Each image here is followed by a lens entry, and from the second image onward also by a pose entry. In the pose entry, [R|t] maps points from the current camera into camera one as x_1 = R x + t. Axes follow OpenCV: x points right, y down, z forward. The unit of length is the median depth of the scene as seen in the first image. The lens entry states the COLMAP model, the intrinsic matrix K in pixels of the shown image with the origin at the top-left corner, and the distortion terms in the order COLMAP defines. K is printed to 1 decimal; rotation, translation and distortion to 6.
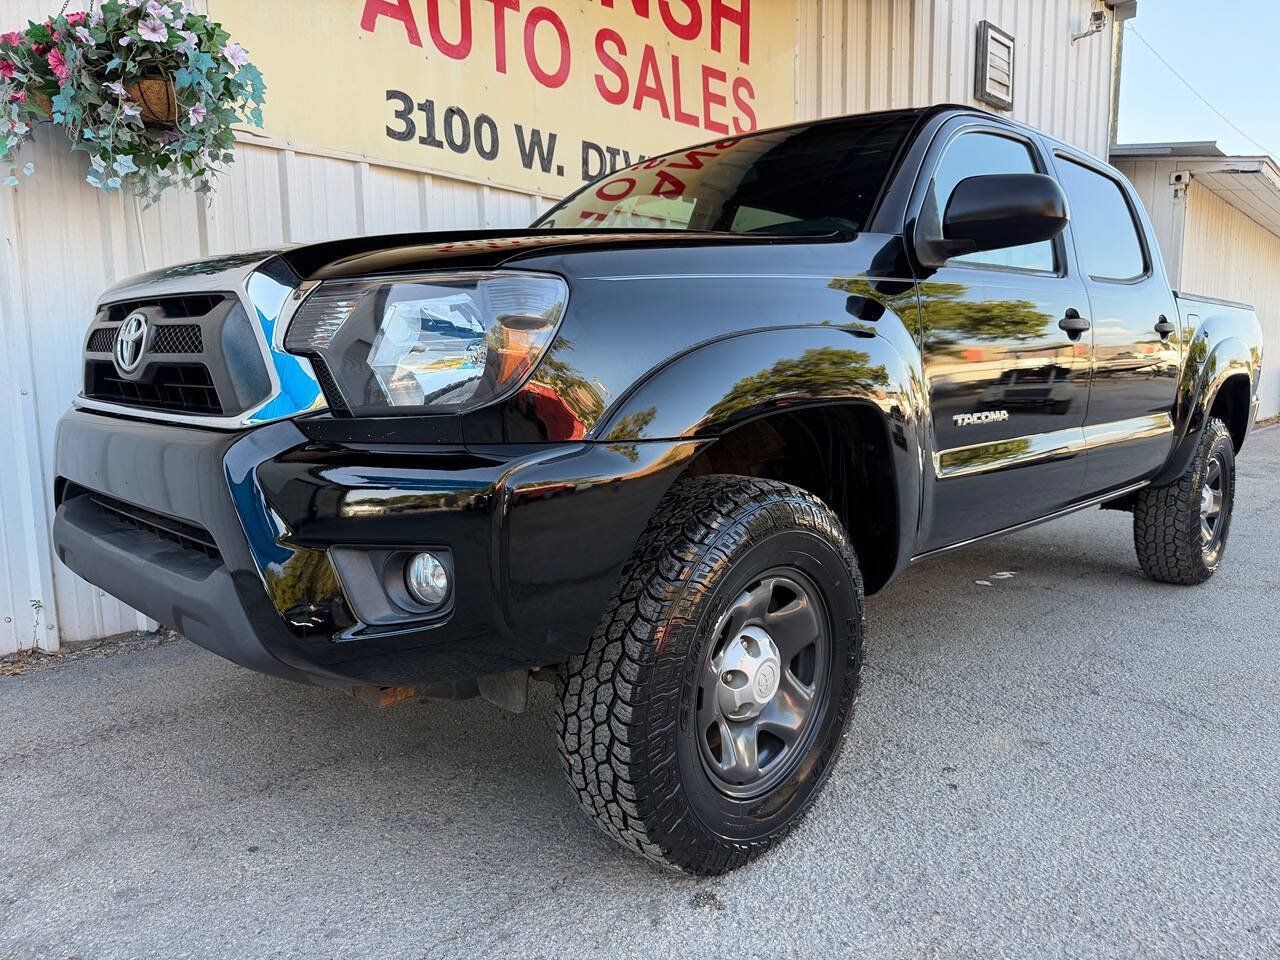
lens RADIAL K [[919.2, 0, 637.7], [0, 919.2, 480.9], [0, 0, 1]] dist [-0.008825, -0.003841]
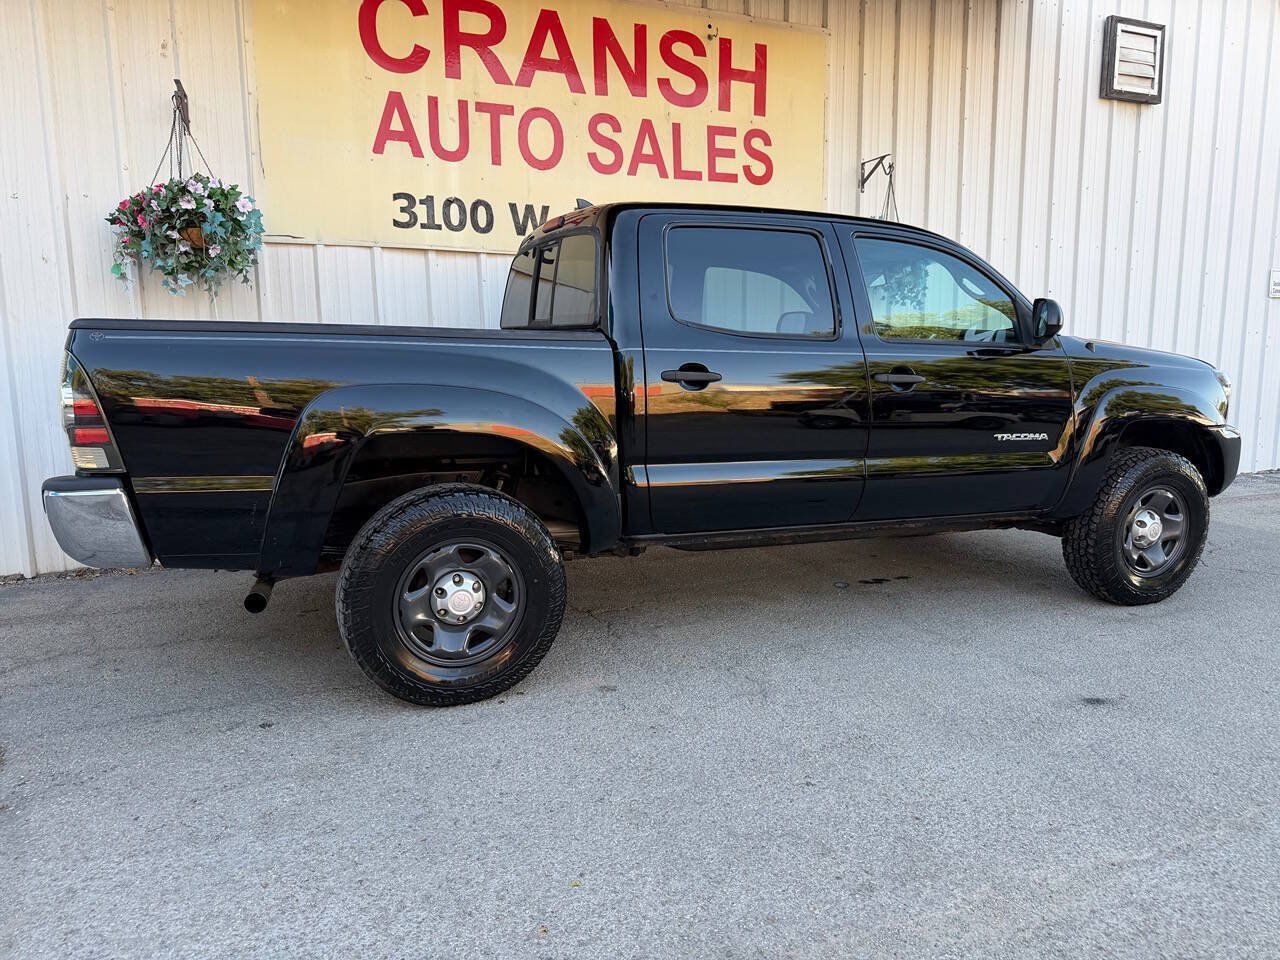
lens RADIAL K [[906.4, 0, 639.0], [0, 906.4, 483.9], [0, 0, 1]] dist [0.048781, -0.078569]
pose [[0.923286, 0.059977, -0.379402, 0.562820], [-0.048498, 0.998032, 0.039750, -0.048110], [0.381039, -0.018300, 0.924378, -0.144158]]
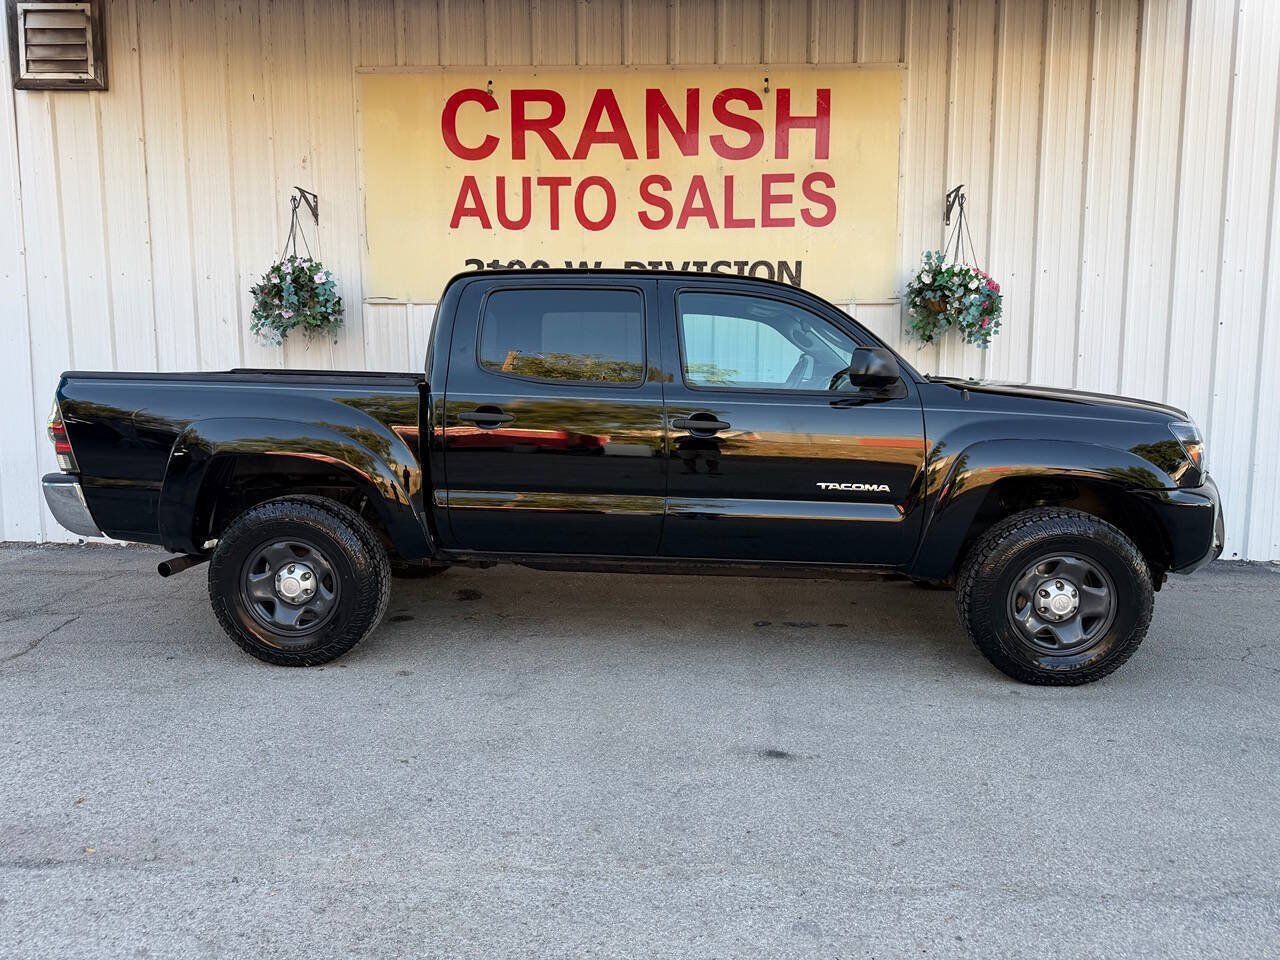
lens RADIAL K [[904.4, 0, 638.4], [0, 904.4, 489.4], [0, 0, 1]] dist [0.058319, -0.073785]
pose [[0.662159, 0.100082, -0.742650, 1.105533], [-0.095615, 0.994225, 0.048733, -0.100042], [0.743238, 0.038740, 0.667904, 0.106347]]
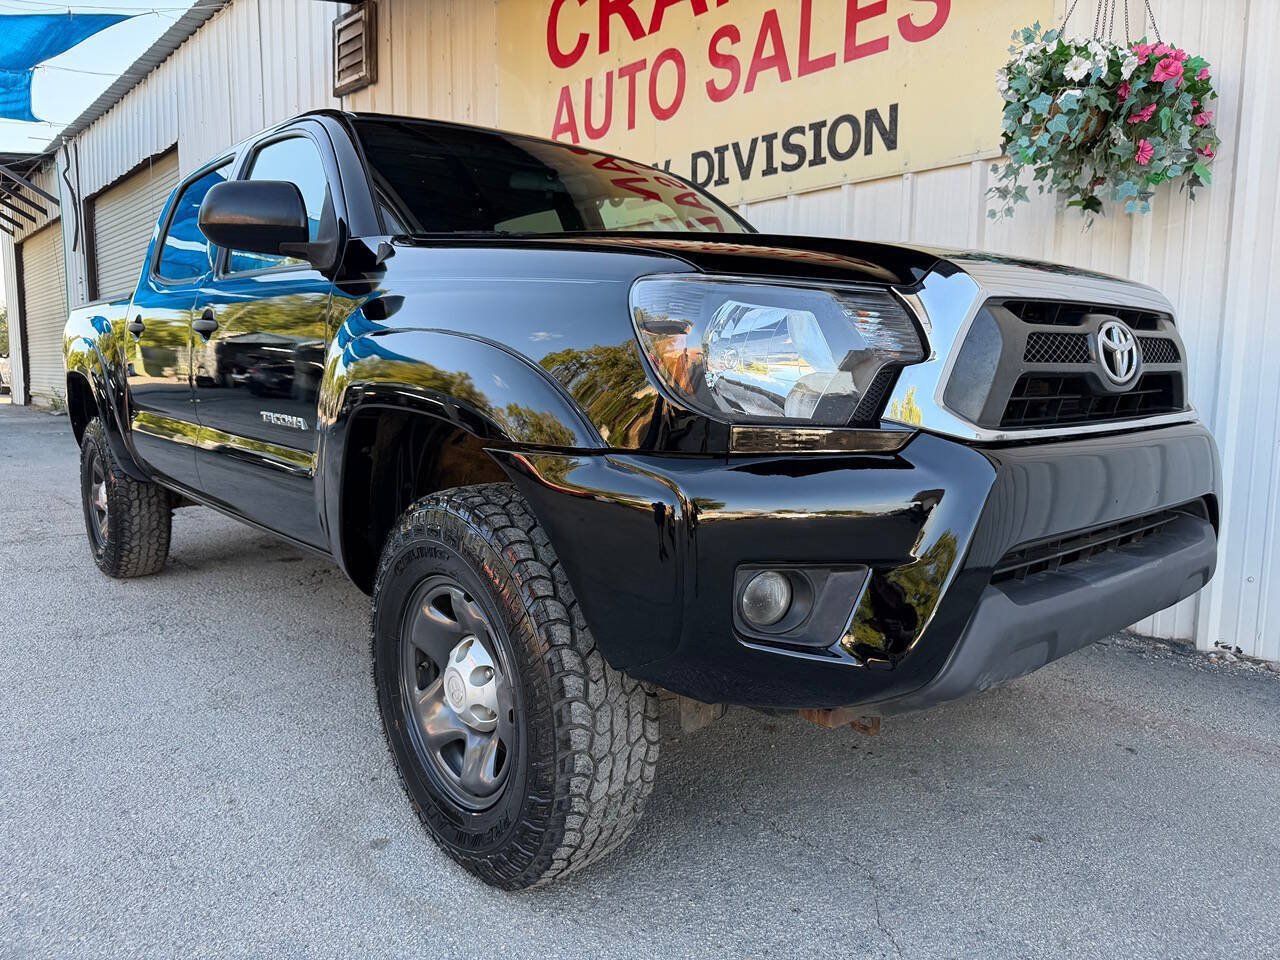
lens RADIAL K [[919.2, 0, 637.7], [0, 919.2, 480.9], [0, 0, 1]] dist [-0.008825, -0.003841]
pose [[-0.081810, 0.121990, -0.989154, 1.115148], [-0.122406, 0.983737, 0.131446, -0.142131], [0.989103, 0.131832, -0.065547, 1.141631]]
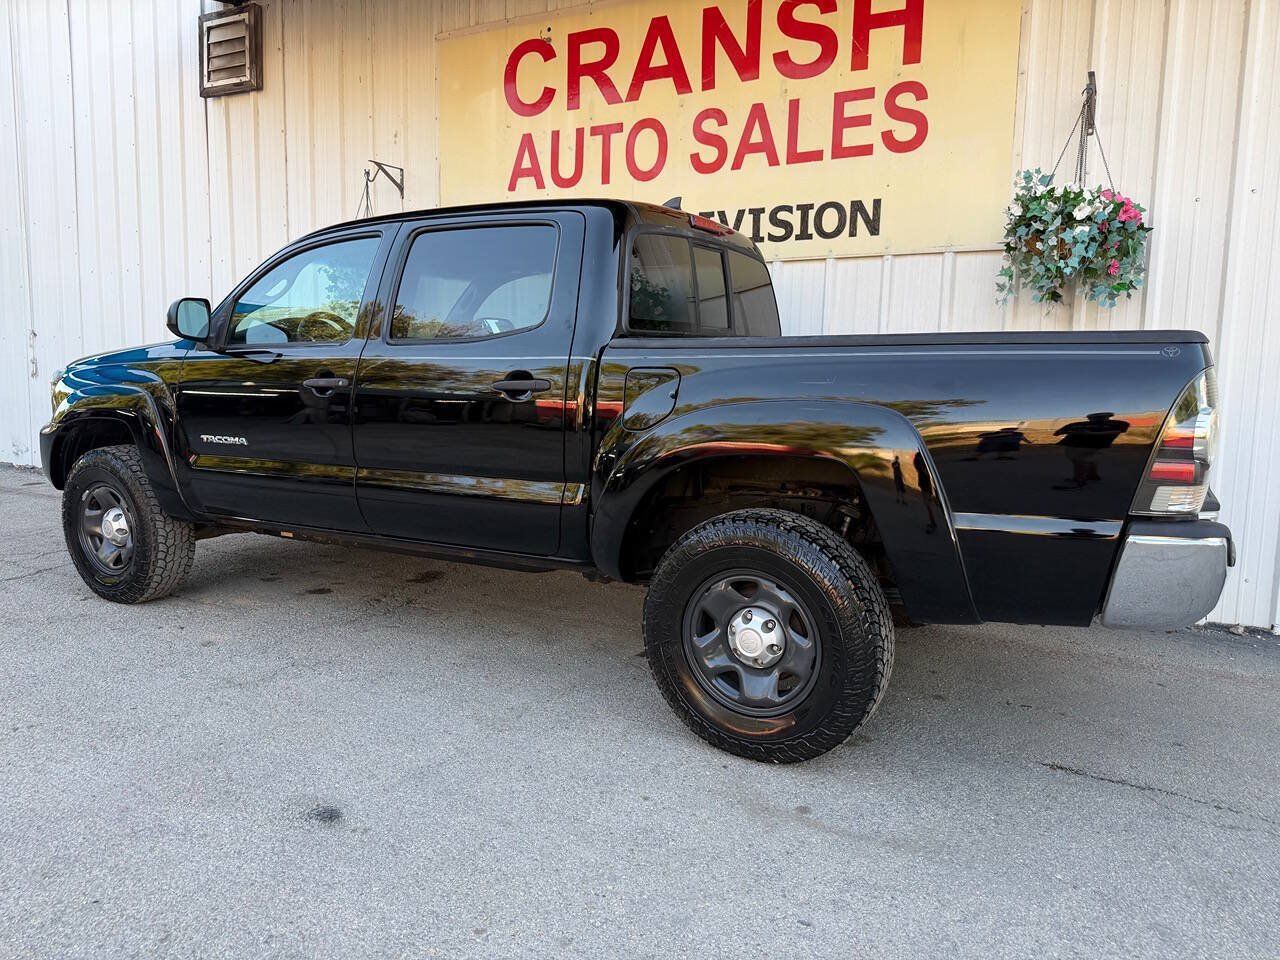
lens RADIAL K [[909.2, 0, 635.7], [0, 909.2, 483.1], [0, 0, 1]] dist [0.030977, -0.049441]
pose [[0.253241, 0.129833, -0.958651, 1.212488], [-0.134841, 0.986017, 0.097919, -0.142892], [0.957960, 0.104468, 0.267207, 0.720838]]
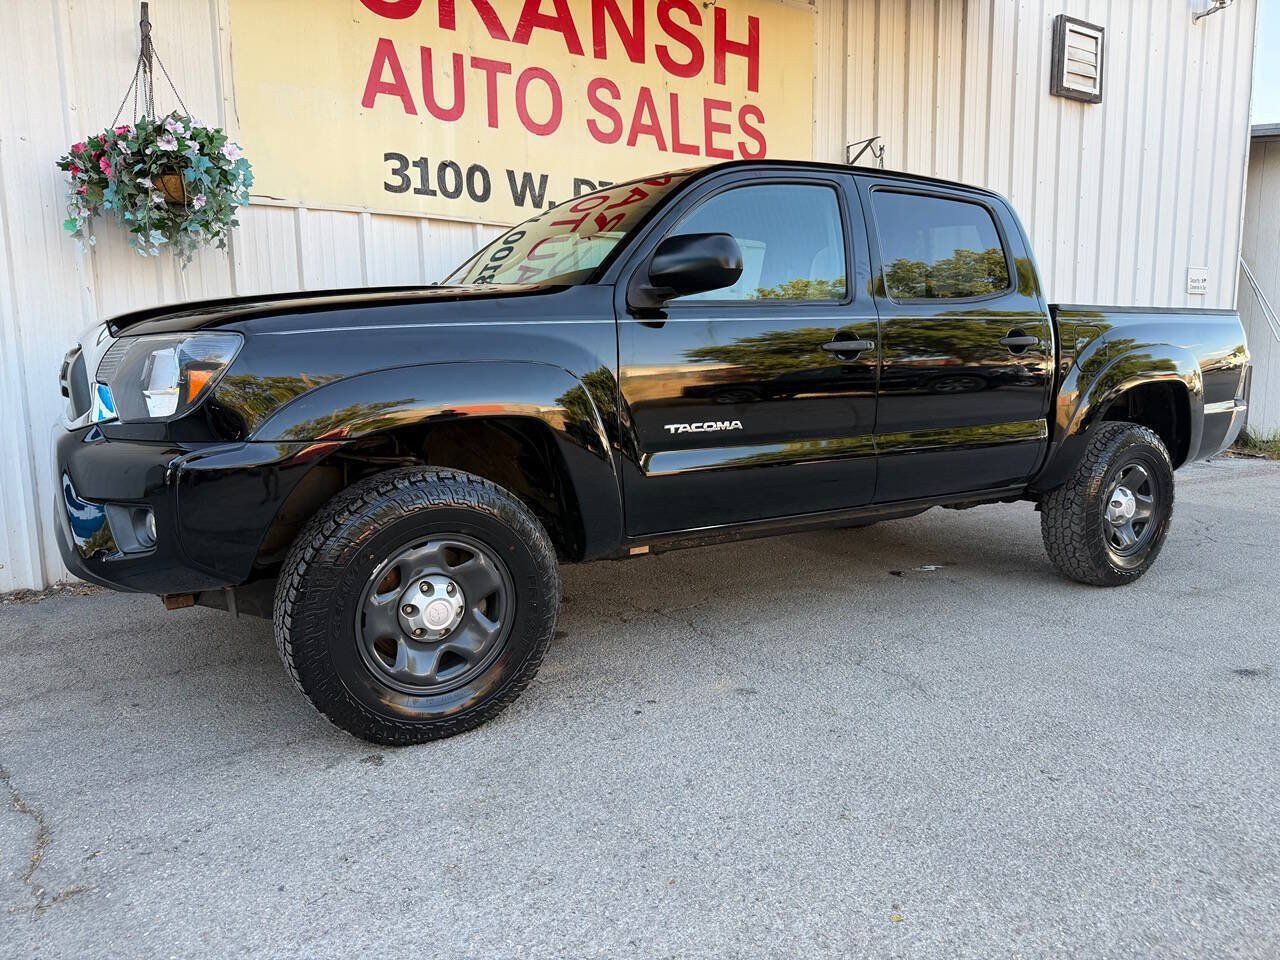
lens RADIAL K [[911.9, 0, 639.5], [0, 911.9, 484.4], [0, 0, 1]] dist [0.030148, -0.054662]
pose [[0.972279, 0.030464, -0.231832, 0.325782], [-0.026814, 0.999462, 0.018879, -0.006688], [0.232282, -0.012139, 0.972573, -0.123502]]
